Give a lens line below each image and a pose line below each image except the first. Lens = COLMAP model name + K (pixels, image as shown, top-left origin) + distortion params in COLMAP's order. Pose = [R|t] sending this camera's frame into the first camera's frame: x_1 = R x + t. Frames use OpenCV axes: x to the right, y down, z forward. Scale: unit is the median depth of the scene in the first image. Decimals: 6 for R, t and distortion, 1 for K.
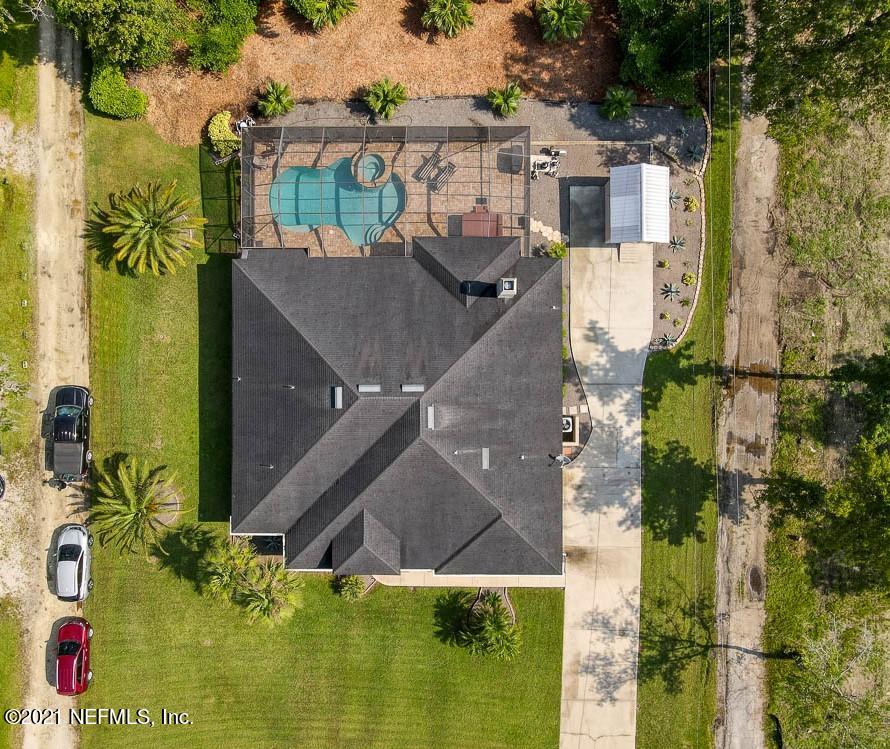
lens RADIAL K [[816.8, 0, 442.5], [0, 816.8, 371.2], [0, 0, 1]] dist [0.008774, 0.000000]
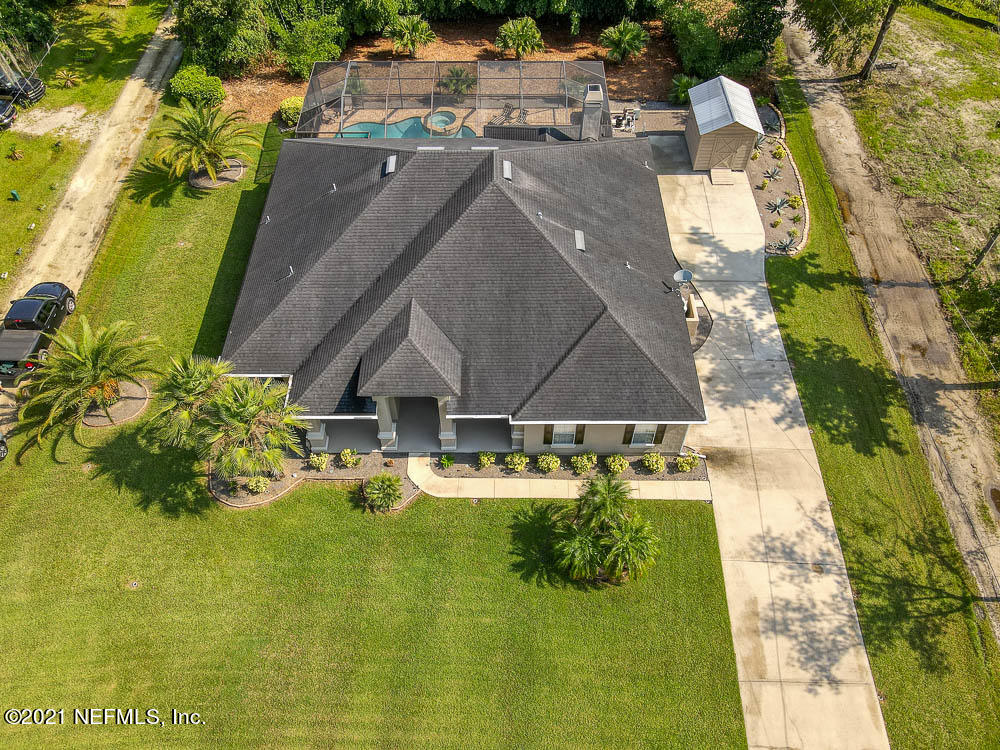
lens RADIAL K [[809.1, 0, 501.8], [0, 809.1, 379.1], [0, 0, 1]] dist [-0.003632, 0.019577]
pose [[0.999993, -0.000016, 0.003681, -0.018799], [0.002336, 0.775522, -0.631317, 0.590699], [-0.002845, 0.631321, 0.775516, 0.443574]]
